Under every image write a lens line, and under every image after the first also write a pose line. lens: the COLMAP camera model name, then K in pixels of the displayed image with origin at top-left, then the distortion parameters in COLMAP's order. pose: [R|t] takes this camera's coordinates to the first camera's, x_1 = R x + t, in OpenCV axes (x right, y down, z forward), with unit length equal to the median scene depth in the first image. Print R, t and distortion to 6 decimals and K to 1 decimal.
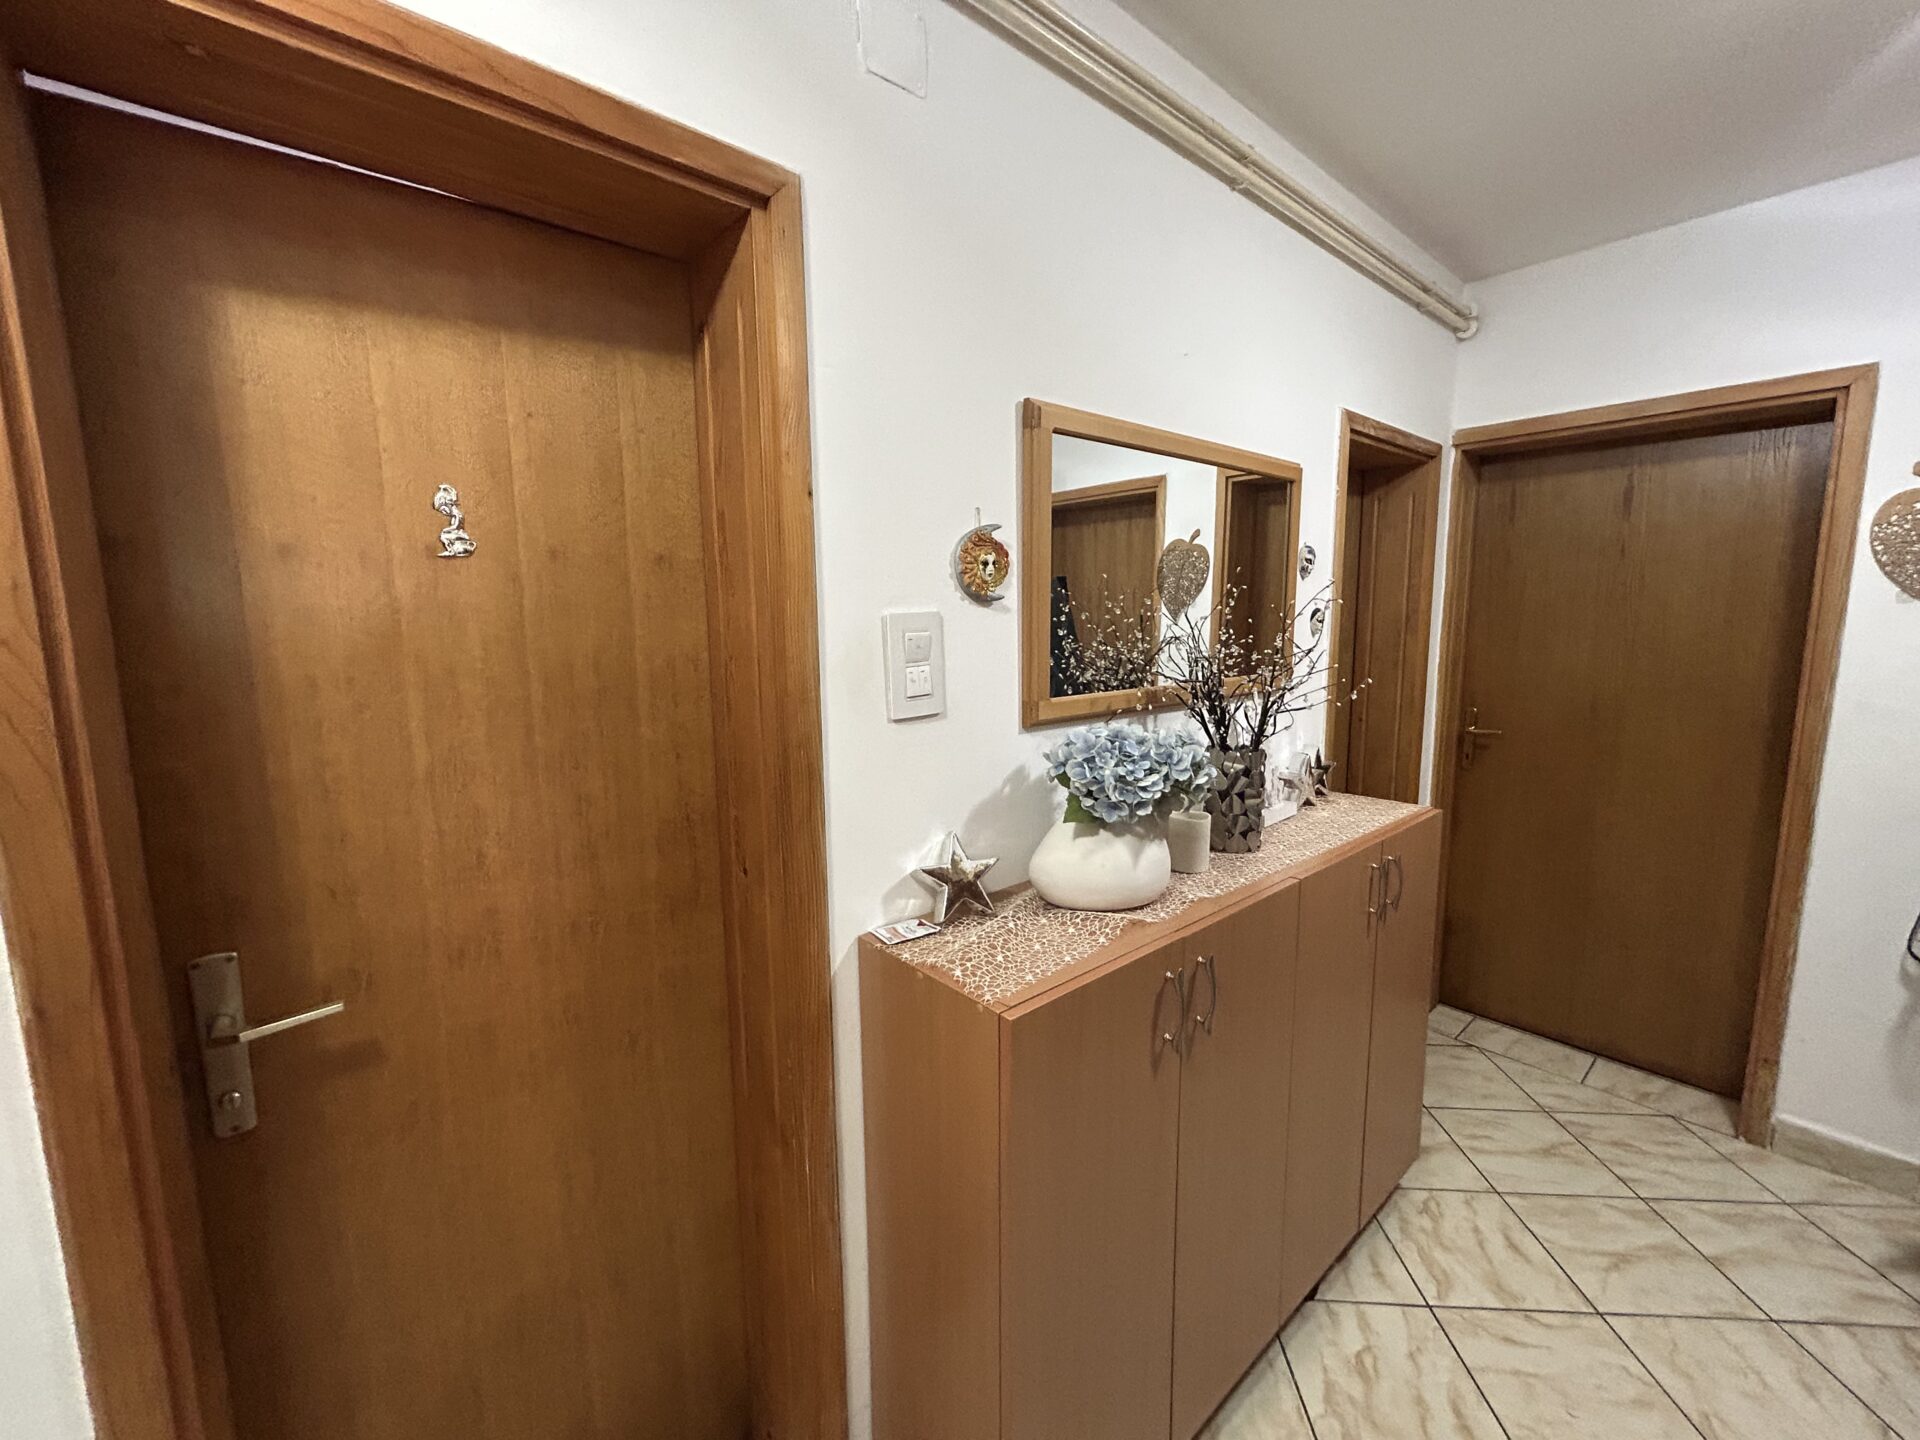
lens RADIAL K [[766.7, 0, 953.0], [0, 766.7, 716.2], [0, 0, 1]] dist [0.001467, -0.001053]
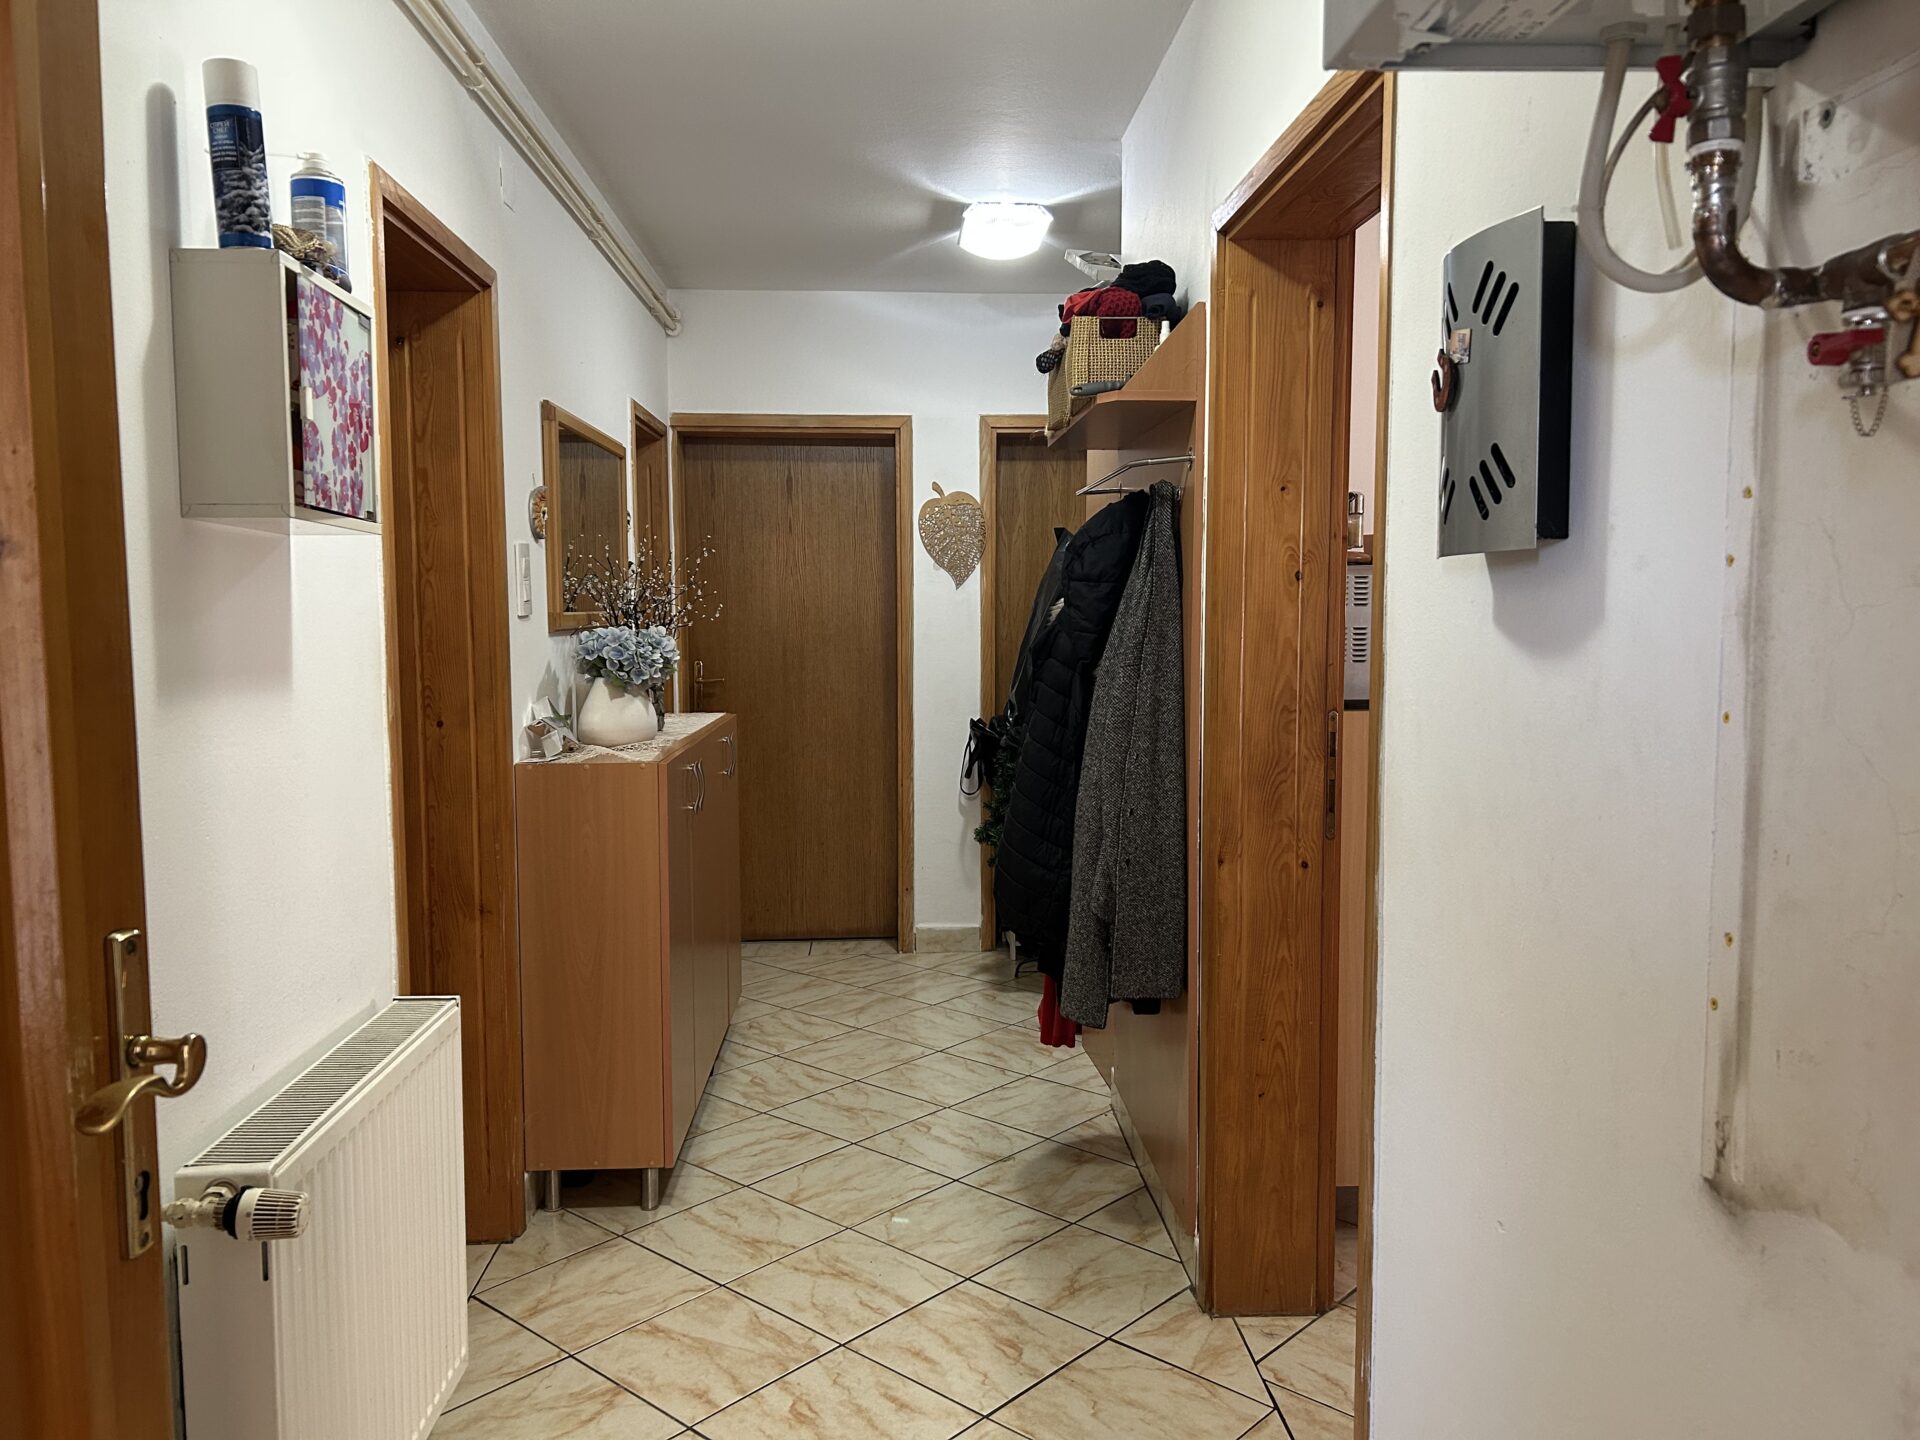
lens RADIAL K [[1448.2, 0, 960.0], [0, 1448.2, 723.2], [0, 0, 1]] dist [0.005909, 0.001338]
pose [[0.609361, -0.054158, 0.791041, -1.078457], [0.098394, 0.995118, -0.007666, 0.189846], [-0.786764, 0.082505, 0.611715, -0.814155]]
